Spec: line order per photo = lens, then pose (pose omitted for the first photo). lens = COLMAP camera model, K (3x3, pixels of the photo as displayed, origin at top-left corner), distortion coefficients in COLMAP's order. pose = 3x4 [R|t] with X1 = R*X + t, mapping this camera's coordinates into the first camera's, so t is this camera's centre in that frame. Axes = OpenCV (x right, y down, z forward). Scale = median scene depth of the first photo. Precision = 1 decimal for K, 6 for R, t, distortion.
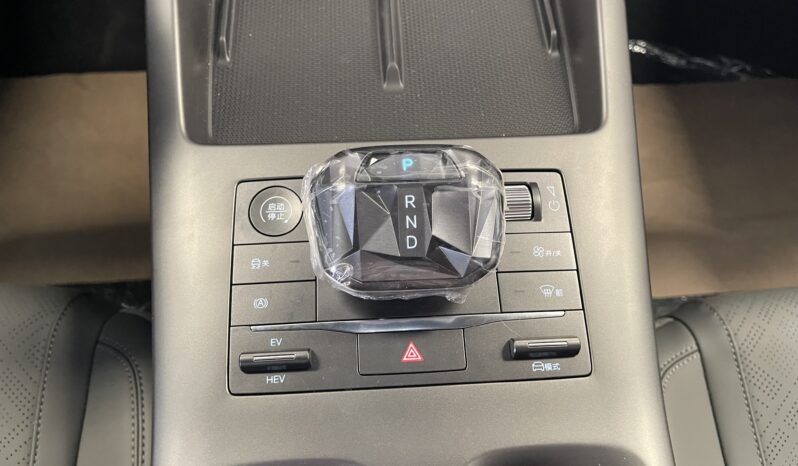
lens RADIAL K [[606.8, 0, 399.0], [0, 606.8, 233.0], [0, 0, 1]] dist [0.076158, -0.150331]
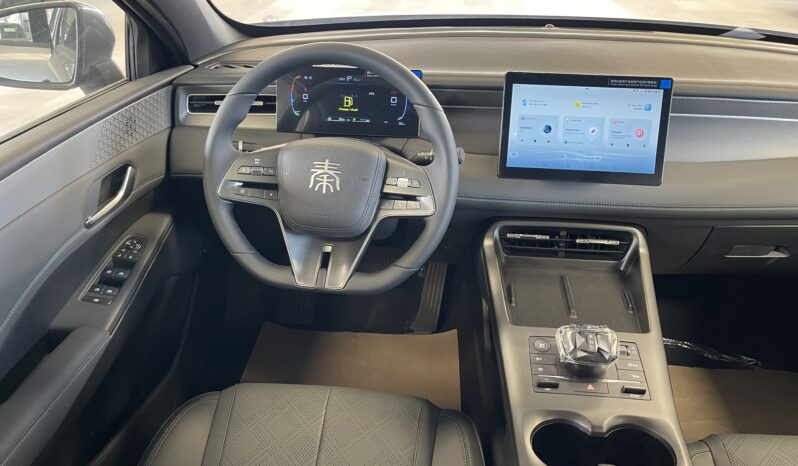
lens RADIAL K [[606.8, 0, 399.0], [0, 606.8, 233.0], [0, 0, 1]] dist [0.076158, -0.150331]
pose [[0.988658, 0.059109, -0.138067, -0.514037], [-0.120322, 0.861900, -0.492595, 1.068511], [0.089883, 0.503621, 0.859236, -2.004278]]
